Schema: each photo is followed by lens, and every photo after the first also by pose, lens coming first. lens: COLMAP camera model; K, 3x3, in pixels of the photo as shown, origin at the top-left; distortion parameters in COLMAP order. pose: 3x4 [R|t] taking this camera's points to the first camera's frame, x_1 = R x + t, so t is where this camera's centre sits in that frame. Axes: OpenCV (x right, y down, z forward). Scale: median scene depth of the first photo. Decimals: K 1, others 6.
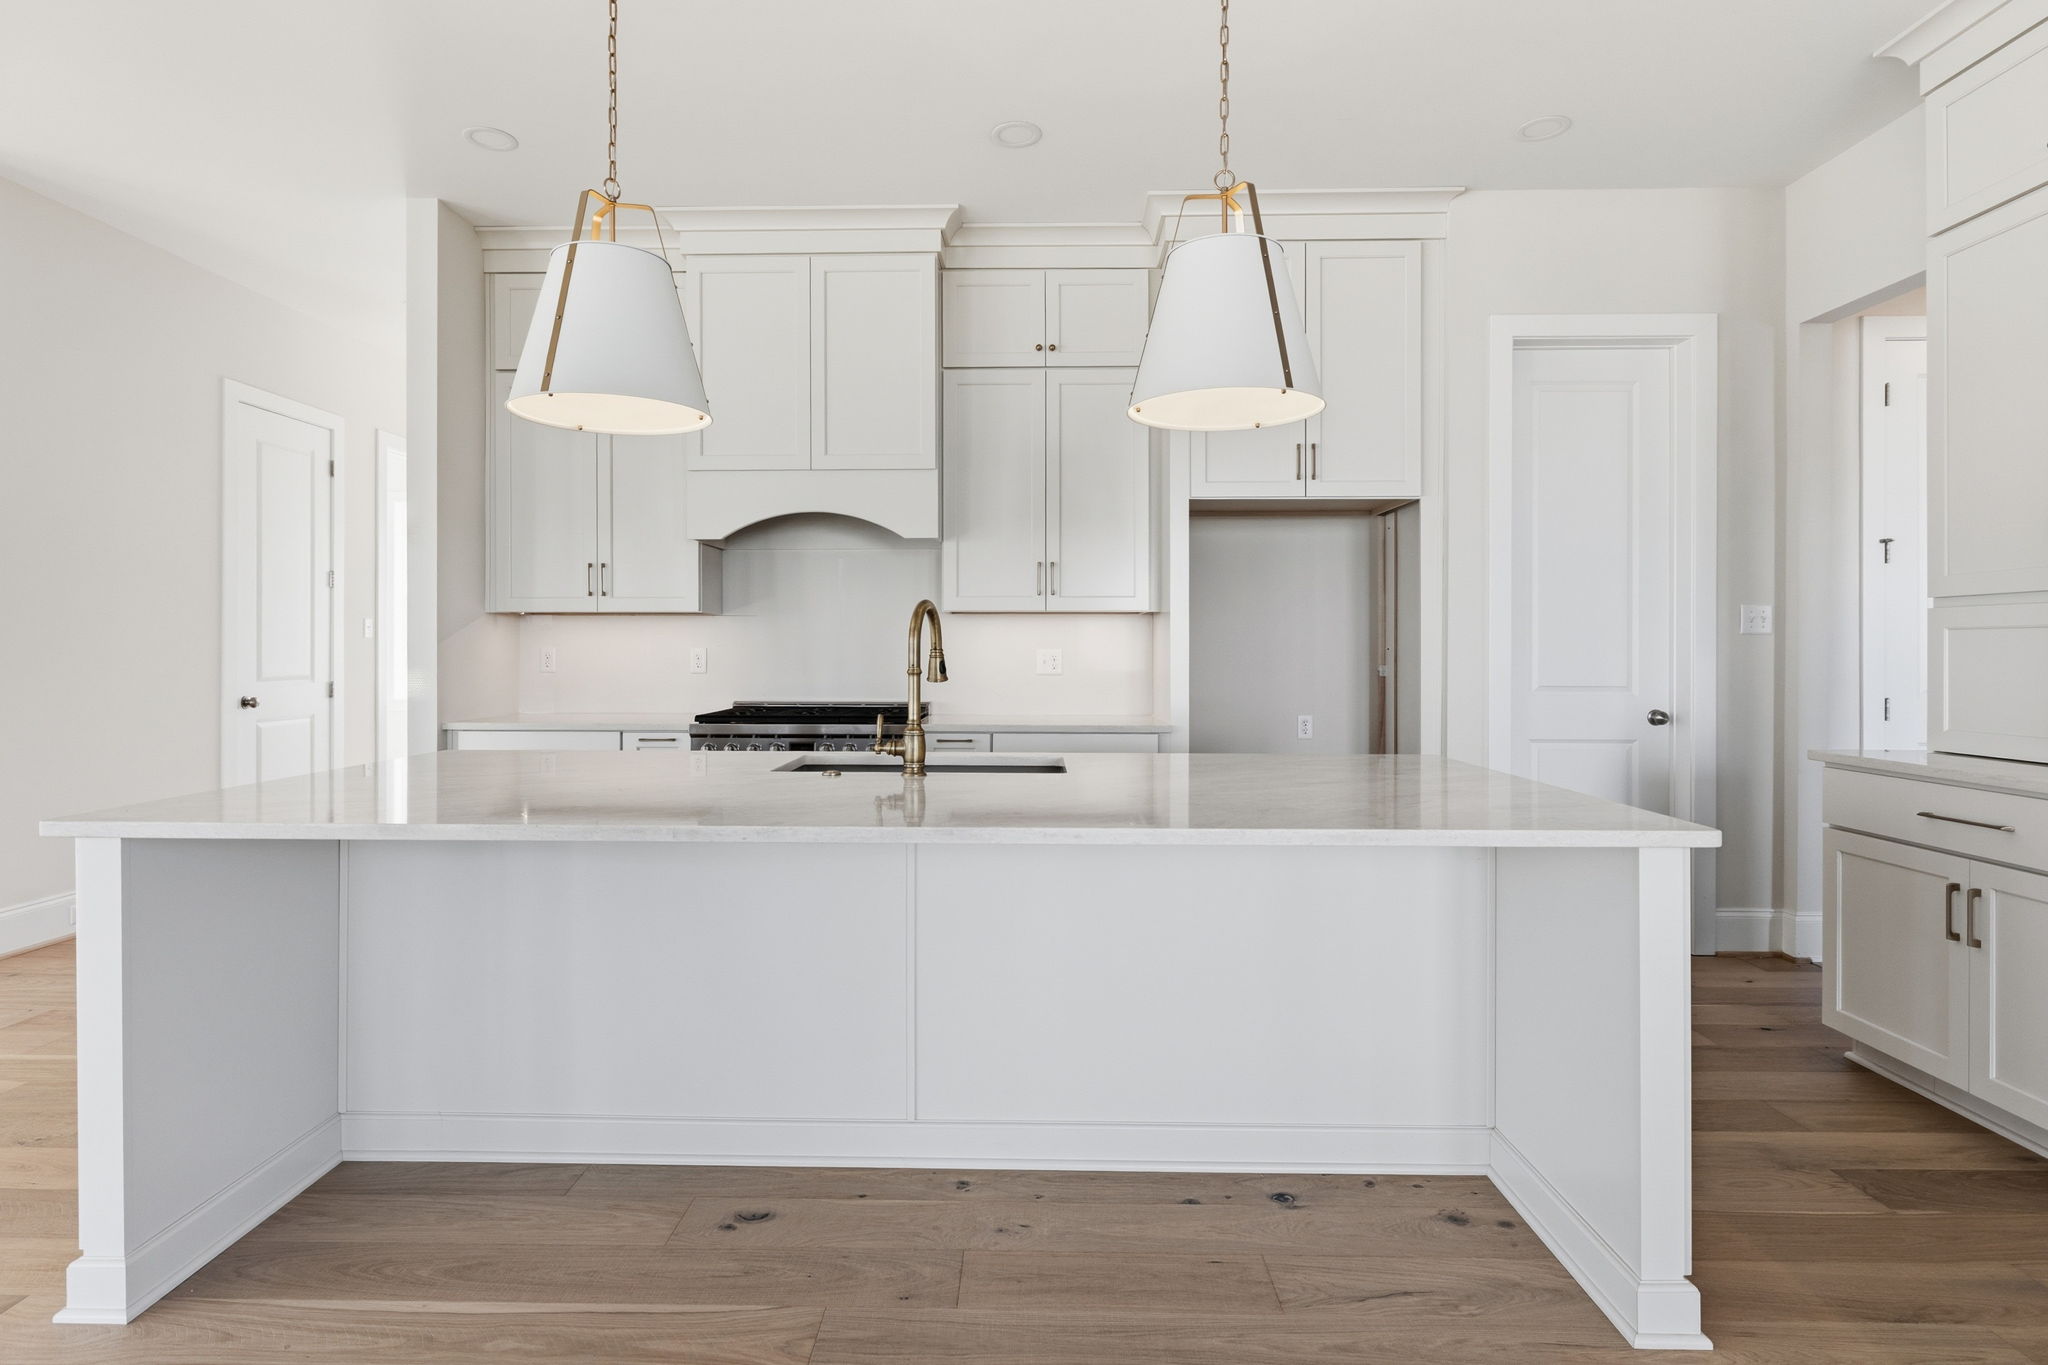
lens RADIAL K [[1042.9, 0, 1021.2], [0, 1042.9, 648.9], [0, 0, 1]] dist [-0.000436, -0.000197]
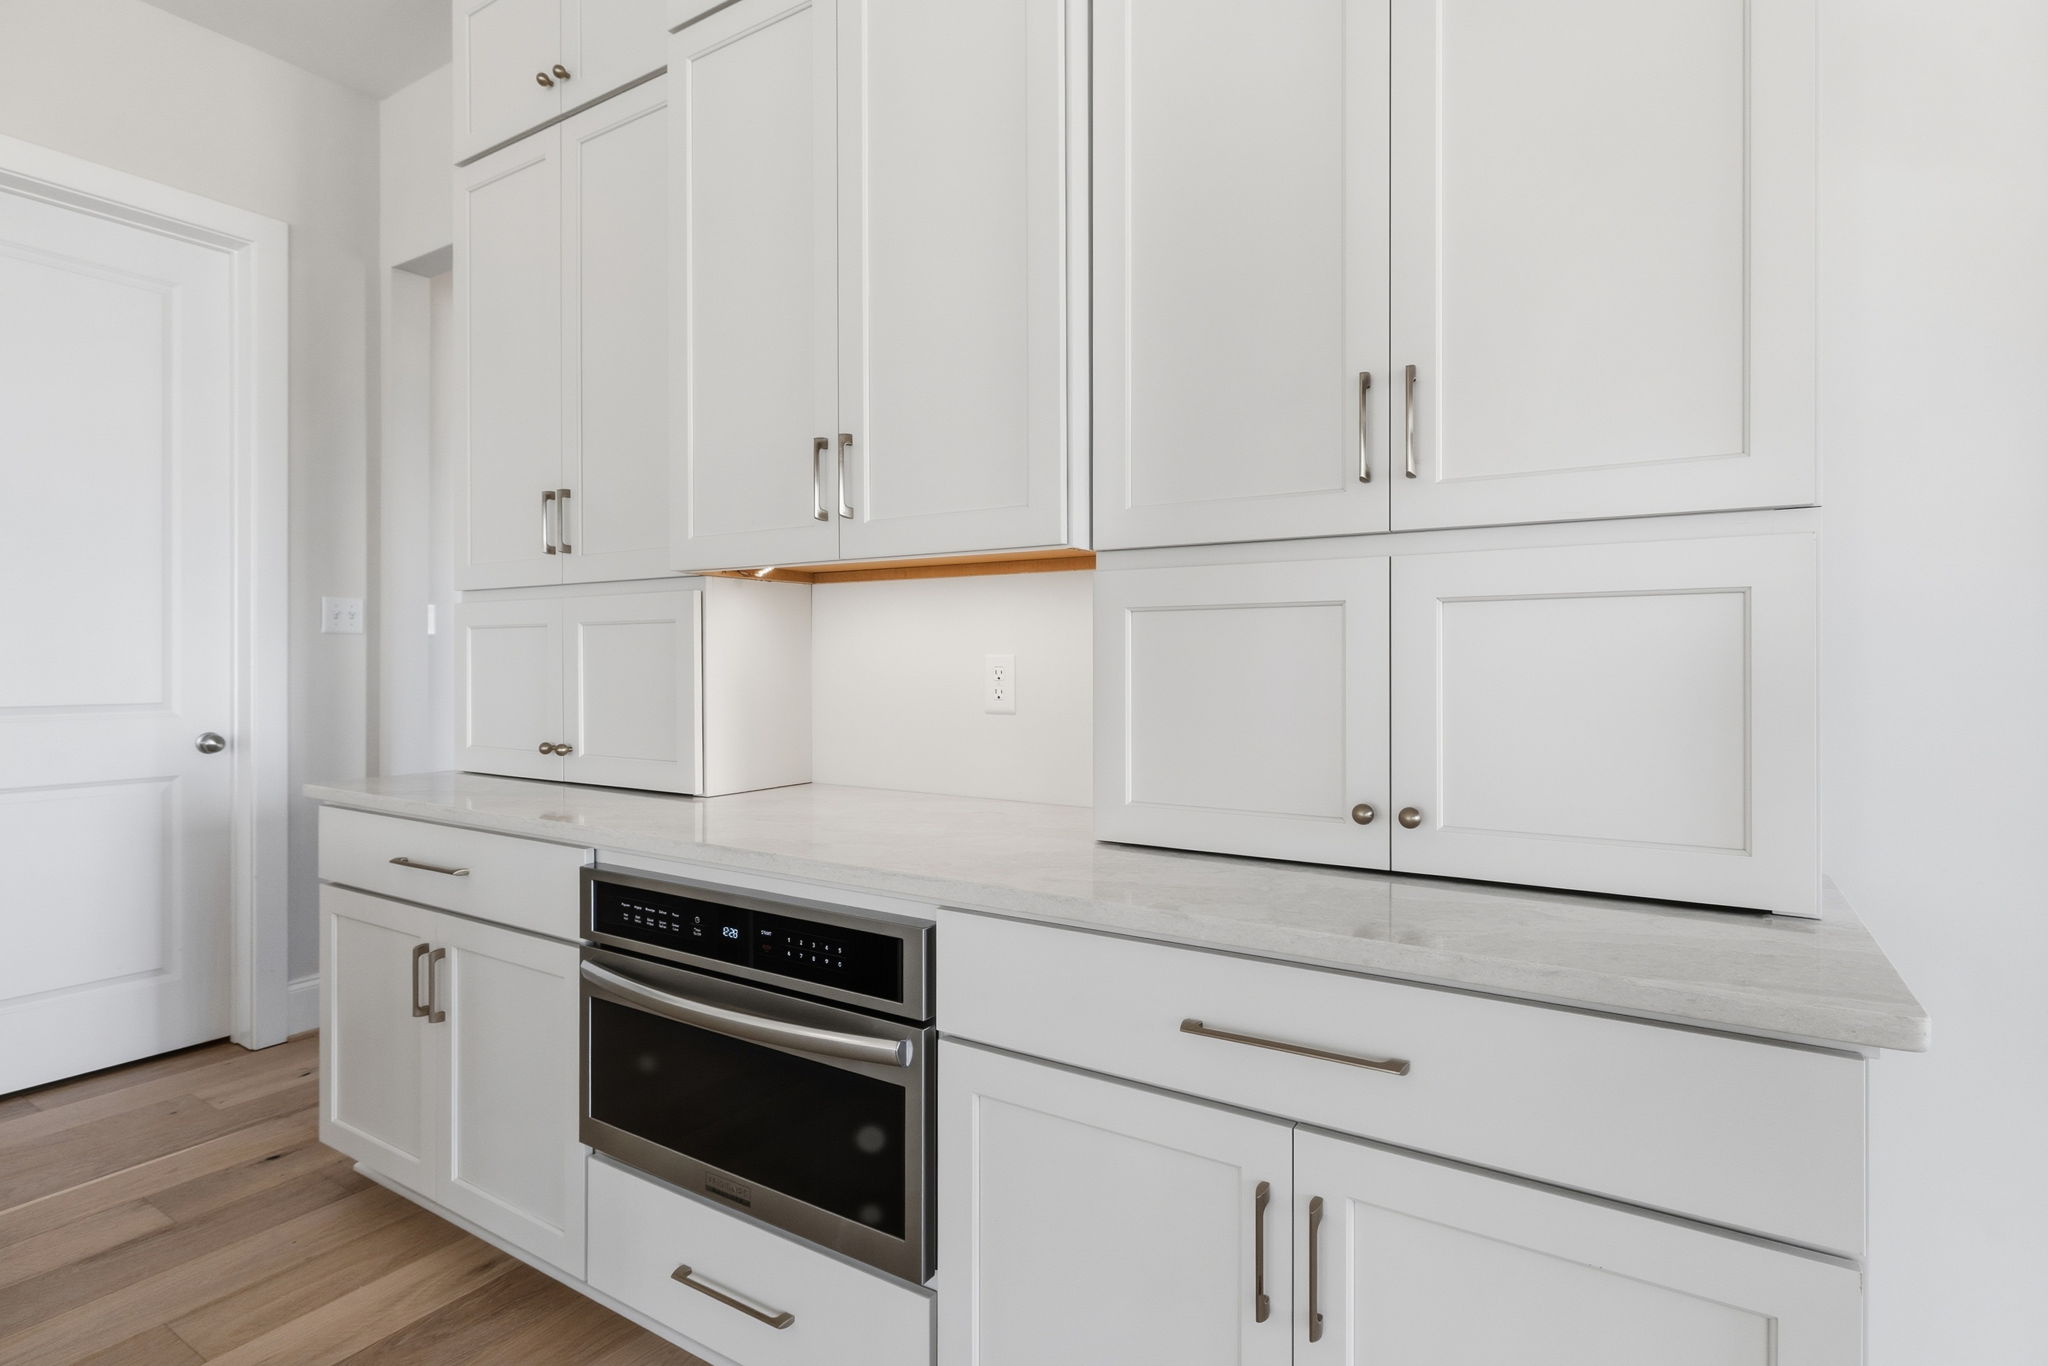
lens RADIAL K [[1042.9, 0, 1021.2], [0, 1042.9, 649.4], [0, 0, 1]] dist [-0.000436, -0.000197]
pose [[0.514825, 0.004722, 0.857282, 0.358451], [-0.001713, 0.999989, -0.004479, 0.001392], [-0.857293, 0.000837, 0.514828, 0.157210]]
